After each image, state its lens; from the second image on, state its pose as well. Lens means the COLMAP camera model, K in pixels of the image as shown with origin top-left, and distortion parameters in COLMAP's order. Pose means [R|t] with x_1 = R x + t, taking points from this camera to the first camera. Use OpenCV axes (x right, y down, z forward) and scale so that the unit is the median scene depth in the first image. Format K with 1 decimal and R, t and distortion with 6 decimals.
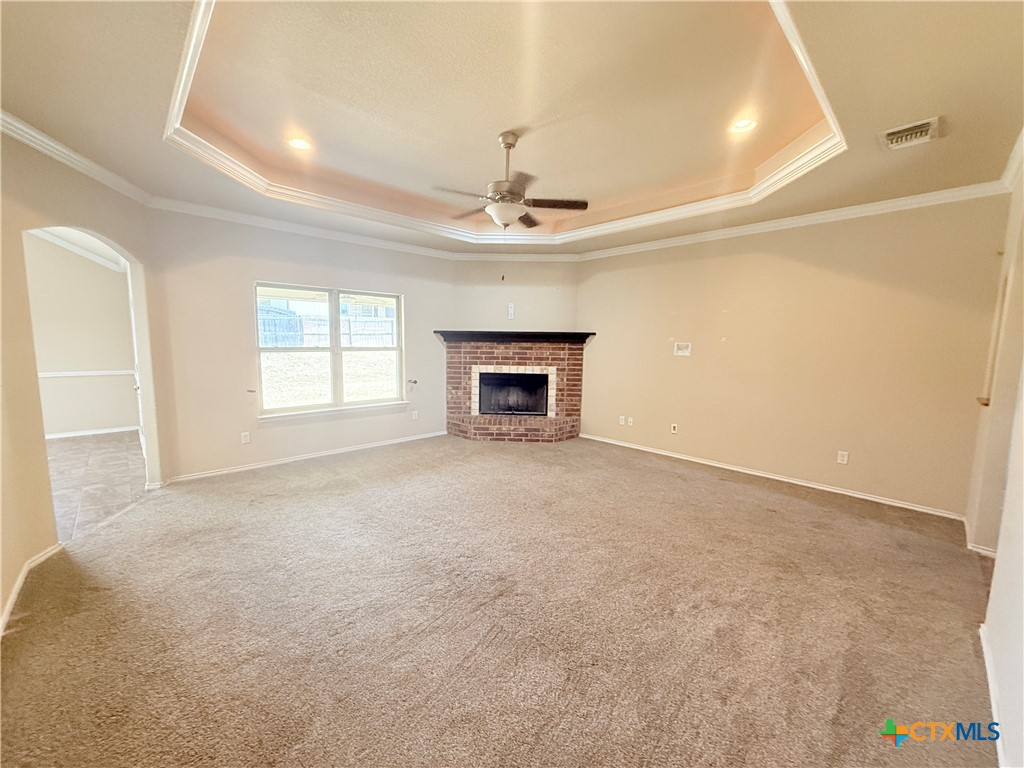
lens RADIAL K [[407.8, 0, 511.9], [0, 407.8, 385.6], [0, 0, 1]] dist [-0.000600, 0.000331]
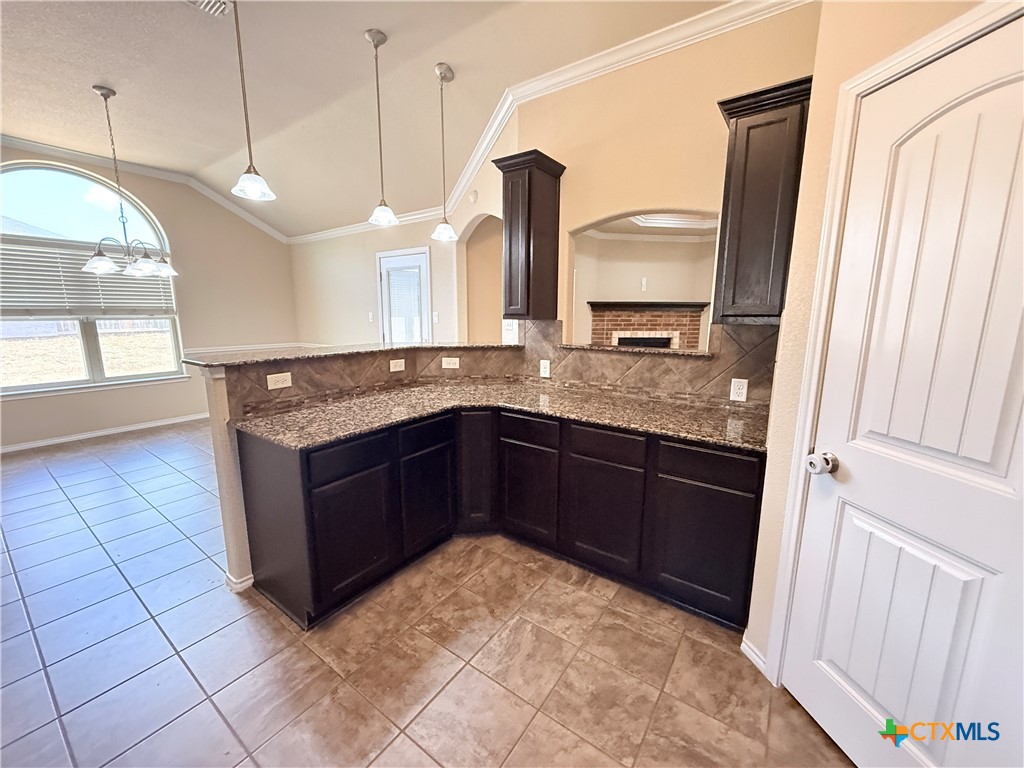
lens RADIAL K [[407.8, 0, 507.0], [0, 407.8, 379.6], [0, 0, 1]] dist [-0.000600, 0.000331]
pose [[0.984162, -0.039427, 0.172829, -0.602661], [0.028642, 0.997509, 0.064459, 0.003729], [-0.174940, -0.058488, 0.982840, -0.097074]]
